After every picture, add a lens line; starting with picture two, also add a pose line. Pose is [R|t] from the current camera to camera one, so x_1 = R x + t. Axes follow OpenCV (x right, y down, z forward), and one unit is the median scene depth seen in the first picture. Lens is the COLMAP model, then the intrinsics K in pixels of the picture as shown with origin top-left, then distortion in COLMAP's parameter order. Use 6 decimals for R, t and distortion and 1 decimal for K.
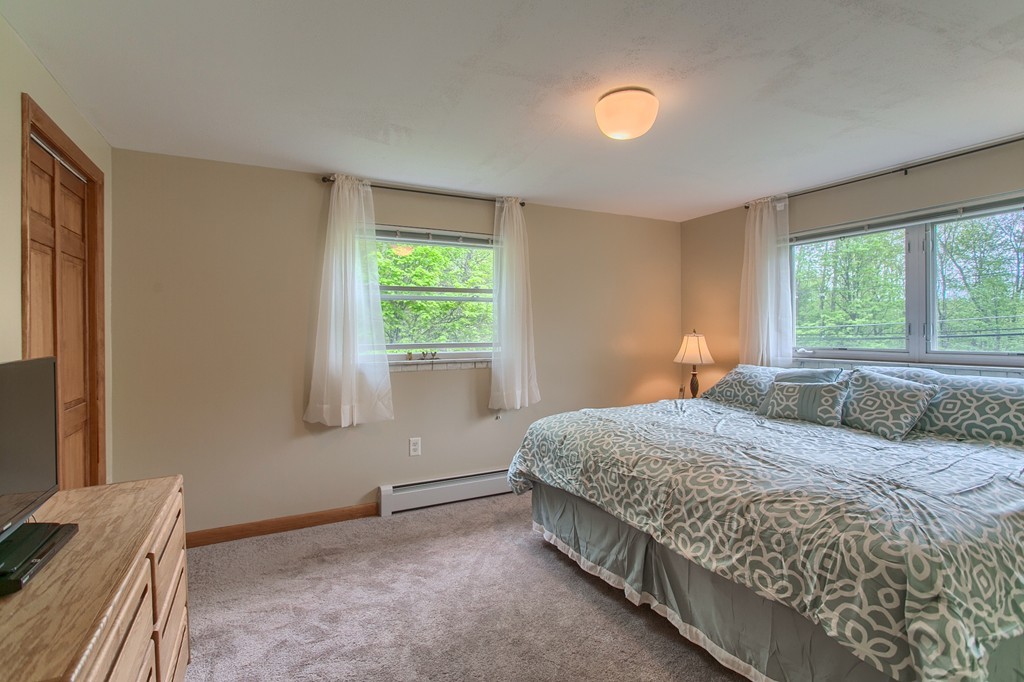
lens RADIAL K [[490.8, 0, 511.6], [0, 490.8, 336.9], [0, 0, 1]] dist [-0.013463, 0.005968]
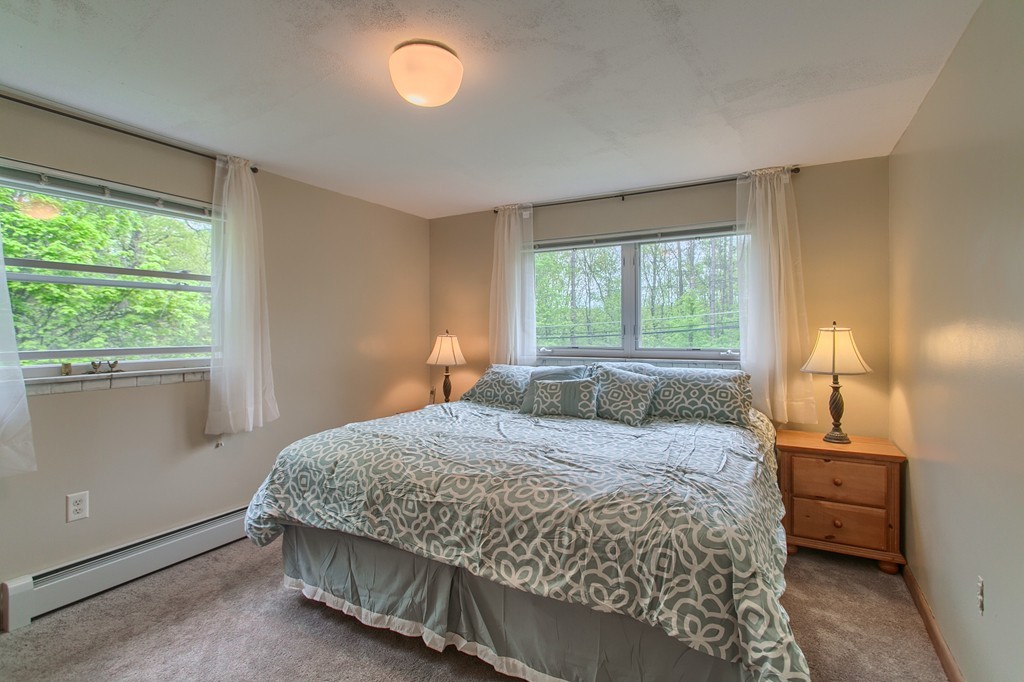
lens RADIAL K [[490.8, 0, 512.8], [0, 490.8, 334.7], [0, 0, 1]] dist [-0.013463, 0.005968]
pose [[0.837910, -0.002003, 0.545805, -0.081184], [0.005349, 0.999975, -0.004542, -0.000885], [-0.545782, 0.006725, 0.837900, 0.164682]]
